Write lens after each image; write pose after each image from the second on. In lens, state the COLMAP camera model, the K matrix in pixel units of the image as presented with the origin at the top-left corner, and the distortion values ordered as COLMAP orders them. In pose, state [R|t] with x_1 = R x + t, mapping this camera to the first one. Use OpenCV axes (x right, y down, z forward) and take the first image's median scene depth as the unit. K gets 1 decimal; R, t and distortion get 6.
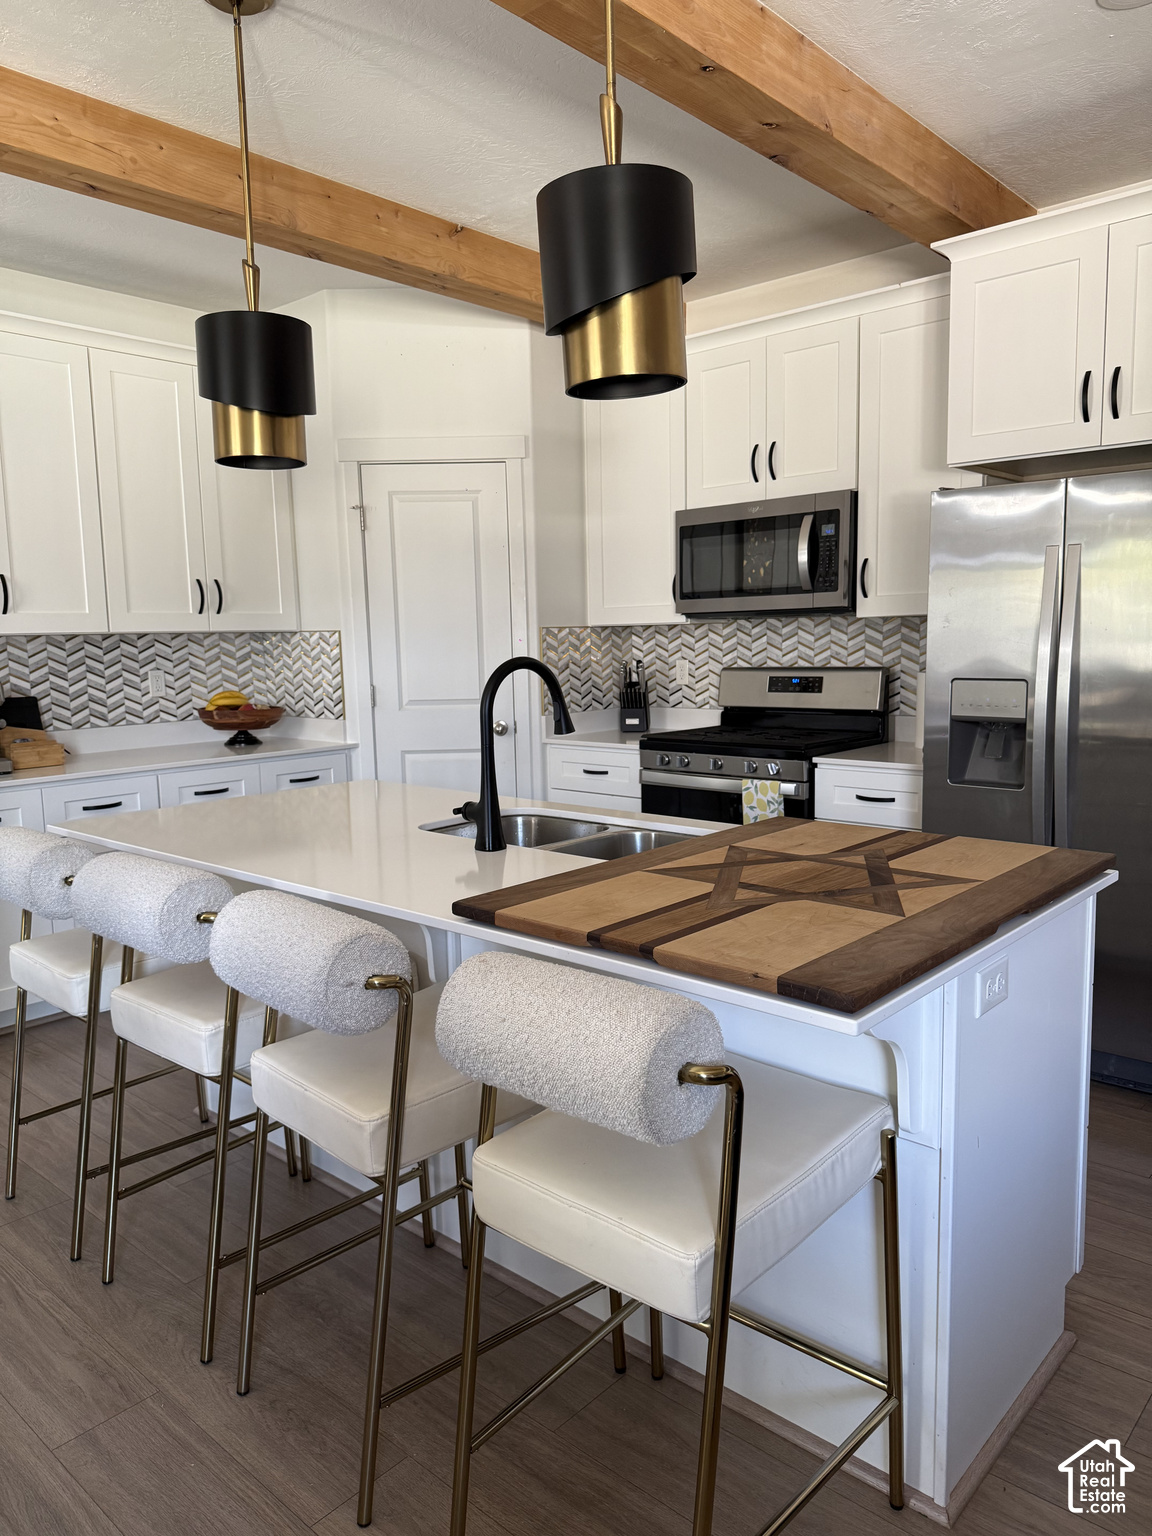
lens RADIAL K [[1084.9, 0, 579.2], [0, 1084.9, 773.2], [0, 0, 1]] dist [0.071504, -0.071091]
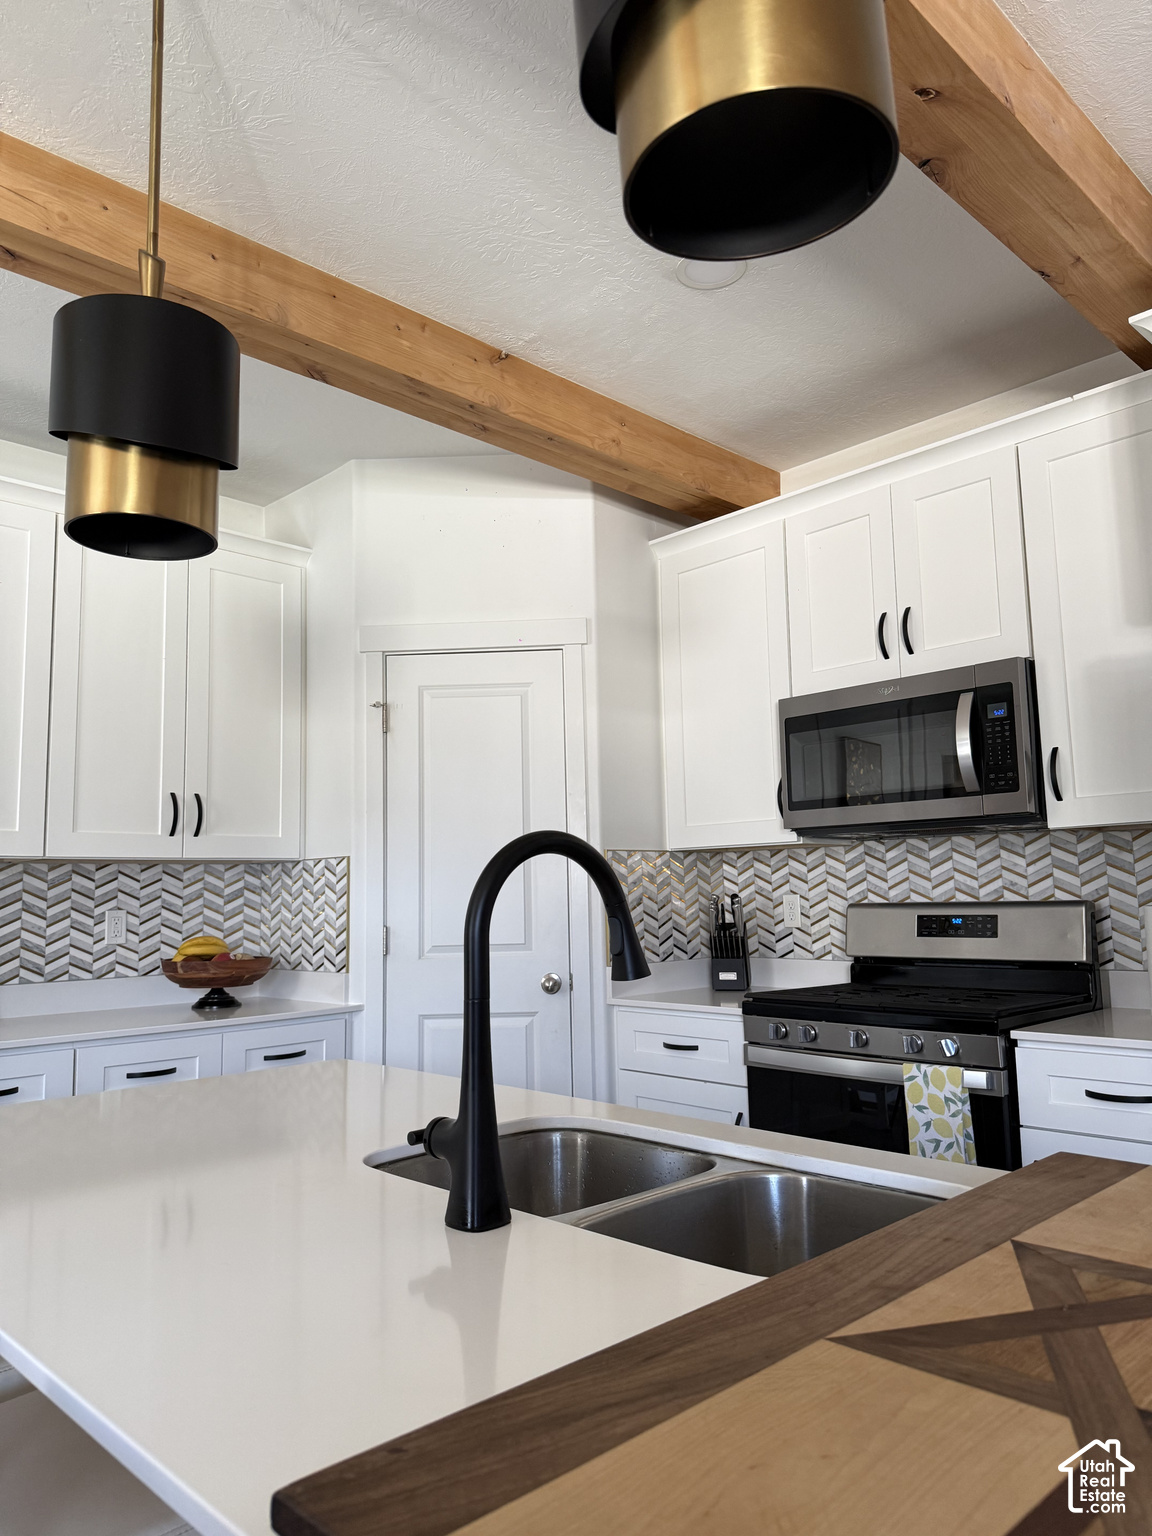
lens RADIAL K [[1084.9, 0, 576.8], [0, 1084.9, 759.9], [0, 0, 1]] dist [0.071504, -0.071091]
pose [[0.997509, -0.009751, -0.069862, -0.001316], [-0.008102, 0.968005, -0.250799, -0.003798], [0.070072, 0.250741, 0.965515, 0.261514]]
